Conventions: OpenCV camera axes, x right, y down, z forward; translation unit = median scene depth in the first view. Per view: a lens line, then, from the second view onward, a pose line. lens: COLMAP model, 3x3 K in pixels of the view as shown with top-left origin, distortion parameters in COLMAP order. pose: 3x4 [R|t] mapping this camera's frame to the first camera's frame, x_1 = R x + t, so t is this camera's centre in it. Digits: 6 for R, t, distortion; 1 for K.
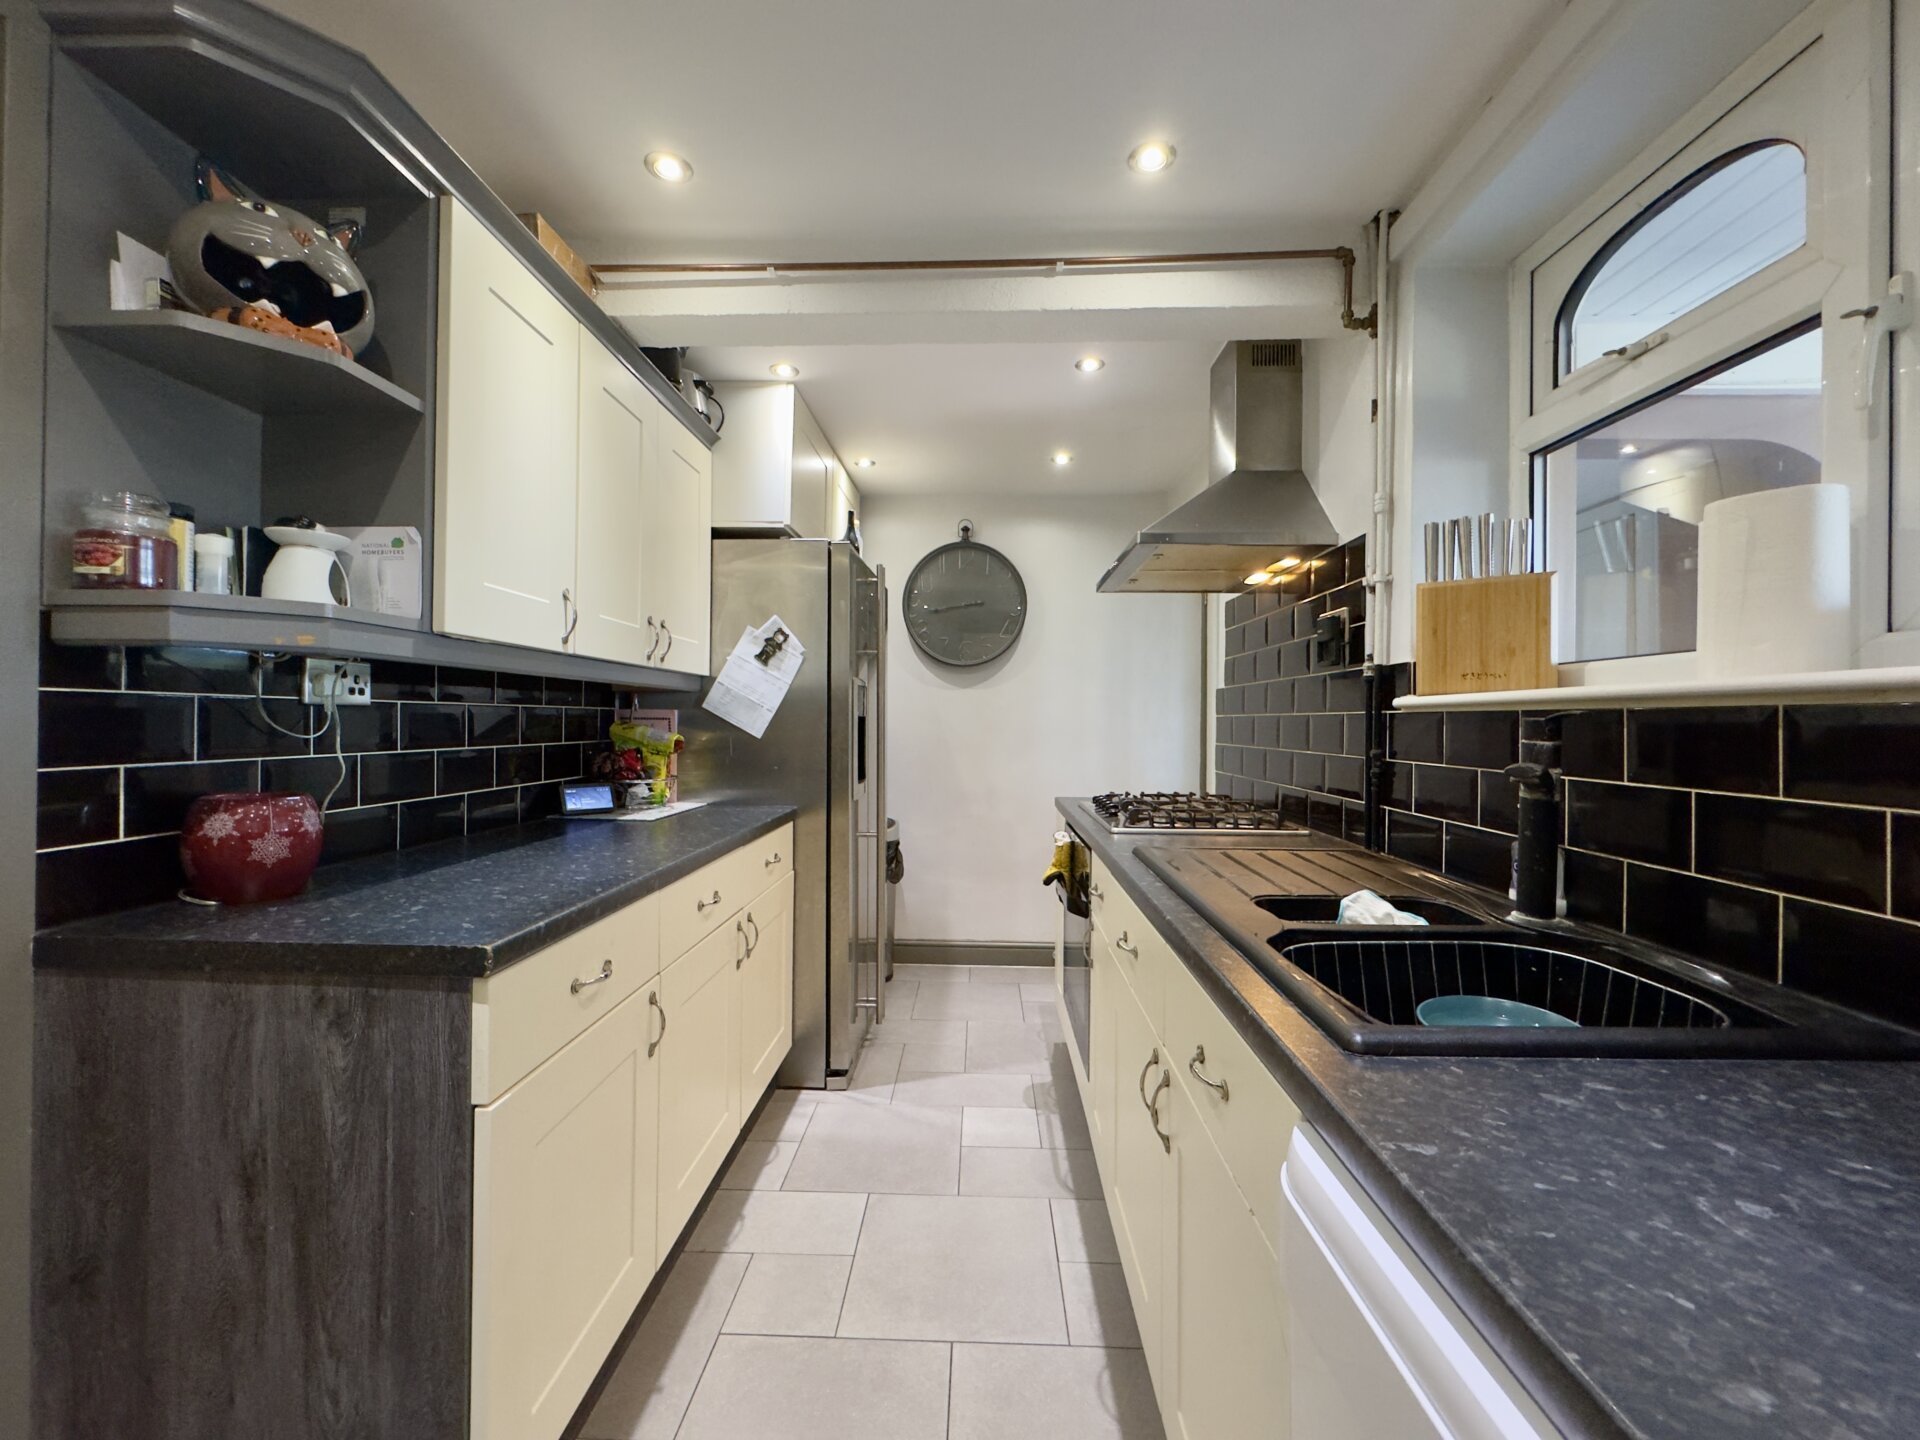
lens RADIAL K [[768.0, 0, 955.4], [0, 768.0, 716.7], [0, 0, 1]] dist [-0.001027, -0.000396]
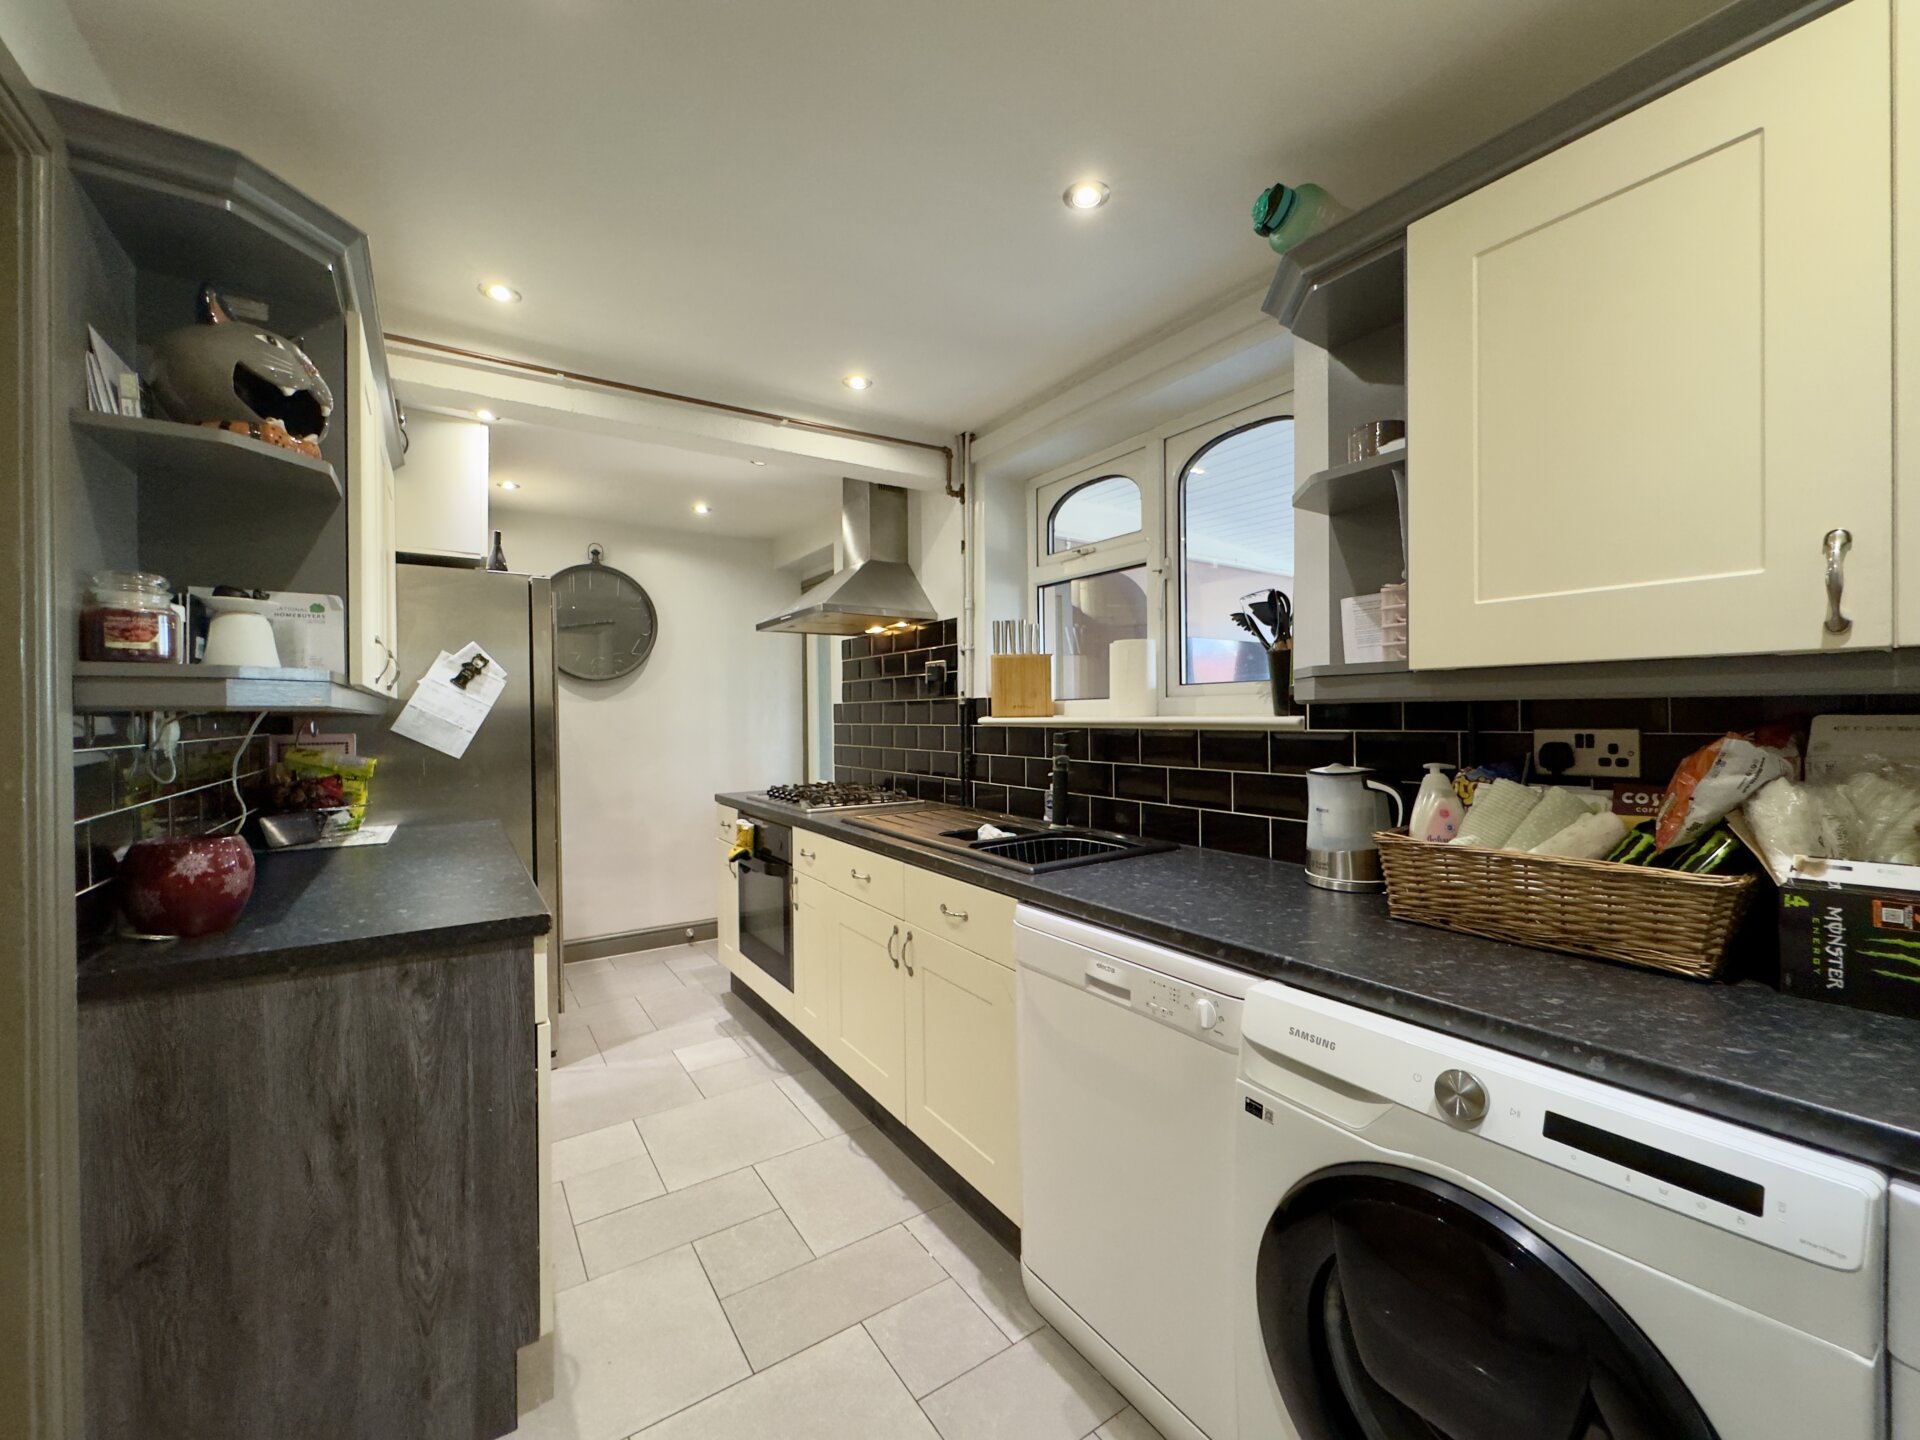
lens RADIAL K [[768.0, 0, 957.3], [0, 768.0, 717.4], [0, 0, 1]] dist [-0.001027, -0.000396]
pose [[0.811298, -0.019481, 0.584308, -0.546790], [0.014287, 0.999807, 0.013495, -0.056588], [-0.584458, -0.002600, 0.811420, -0.434407]]
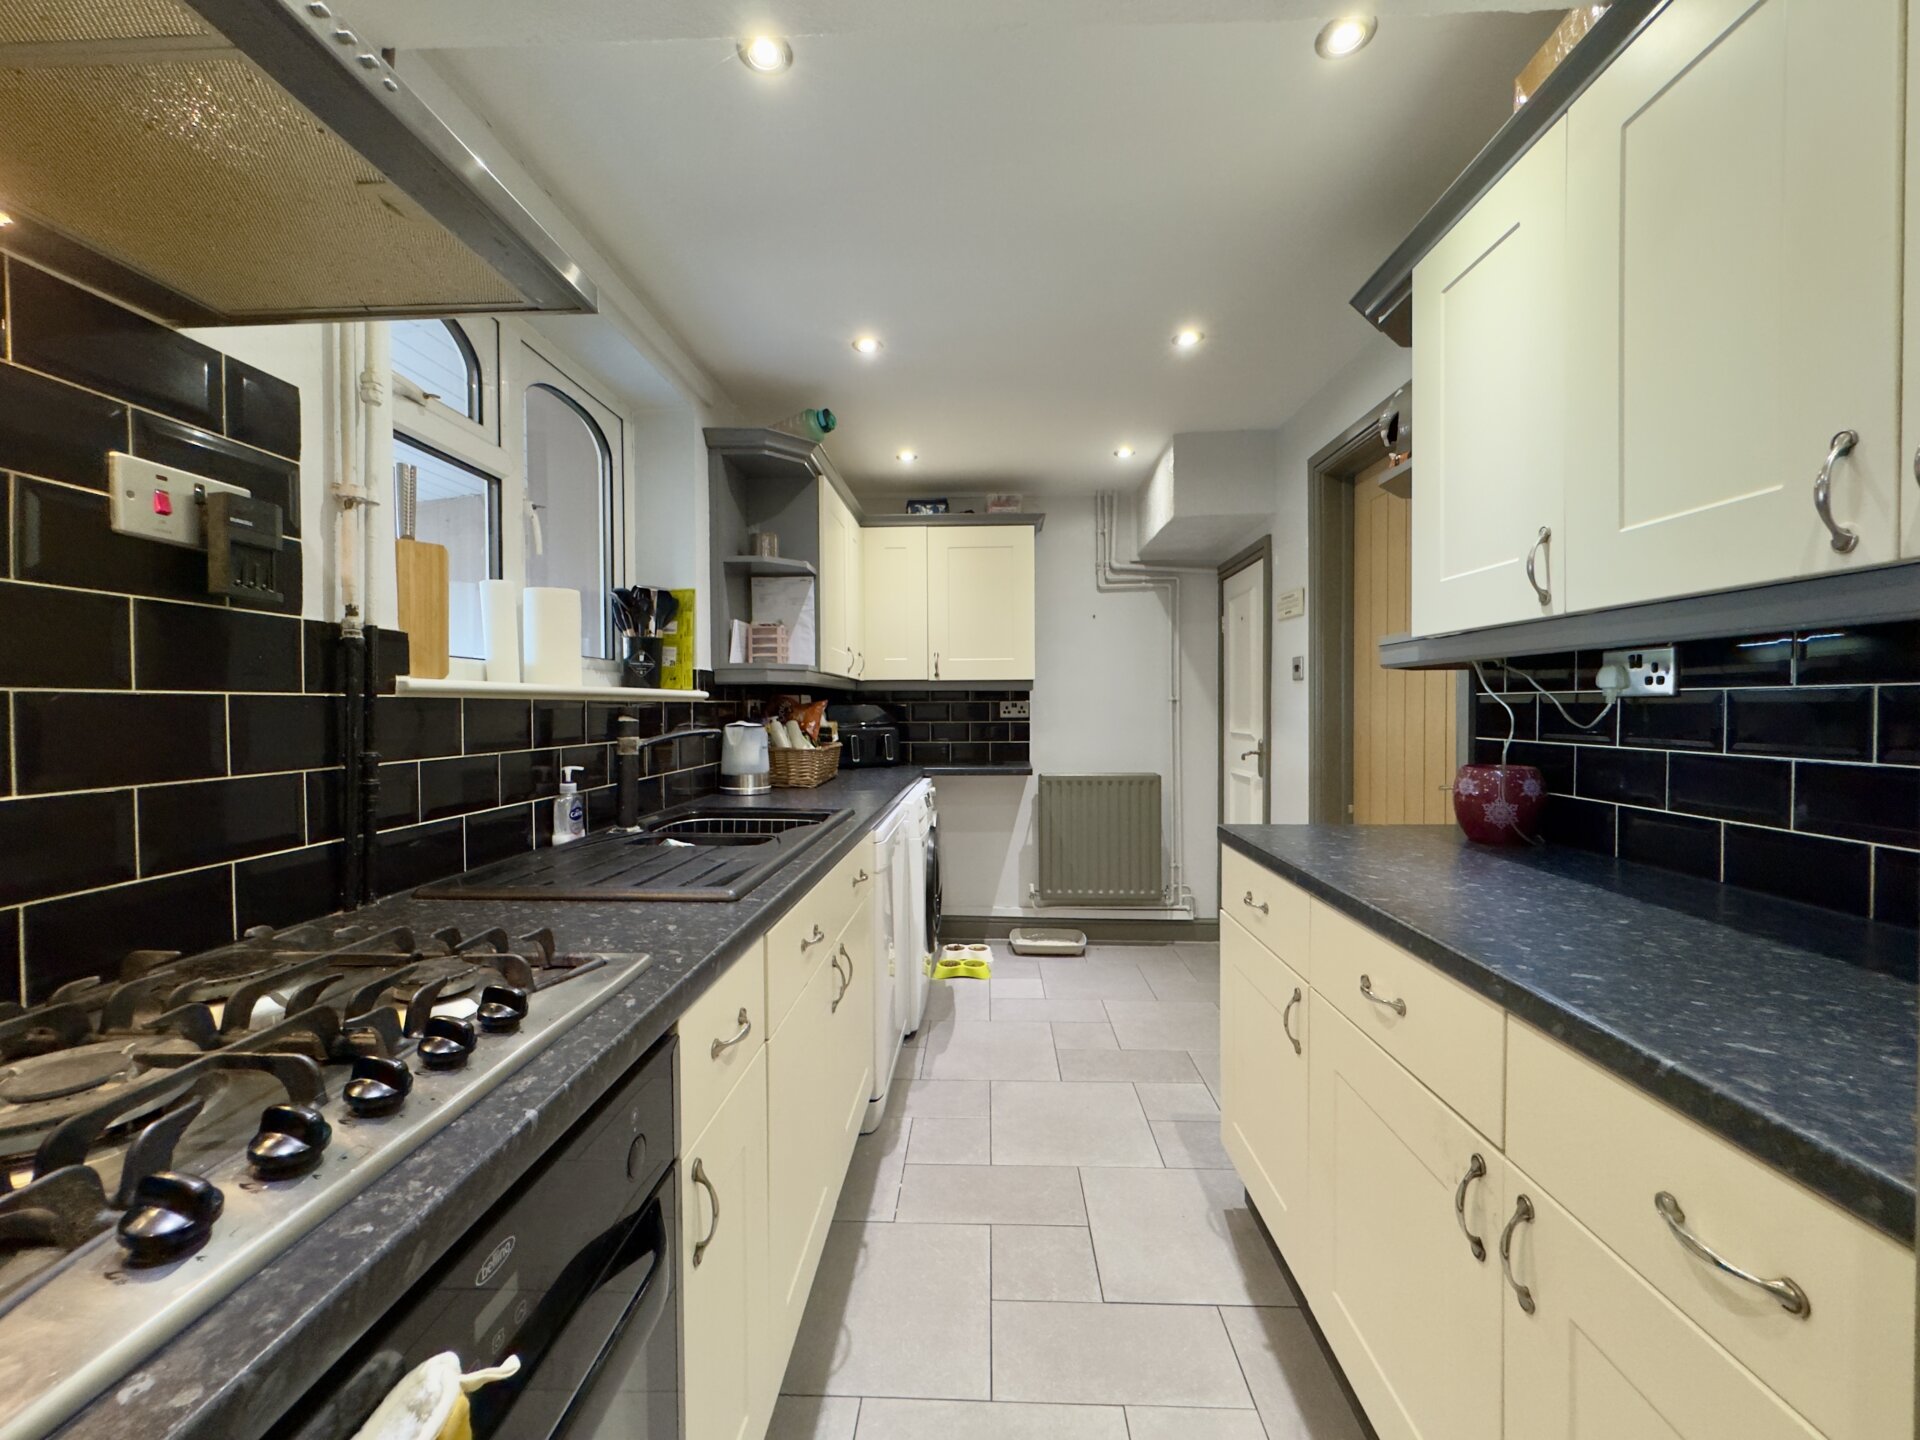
lens RADIAL K [[768.0, 0, 958.6], [0, 768.0, 714.2], [0, 0, 1]] dist [-0.001027, -0.000396]
pose [[-0.999937, -0.004265, 0.010366, 0.028898], [-0.004186, 0.999962, 0.007596, 0.003607], [-0.010398, 0.007552, -0.999917, 1.967620]]
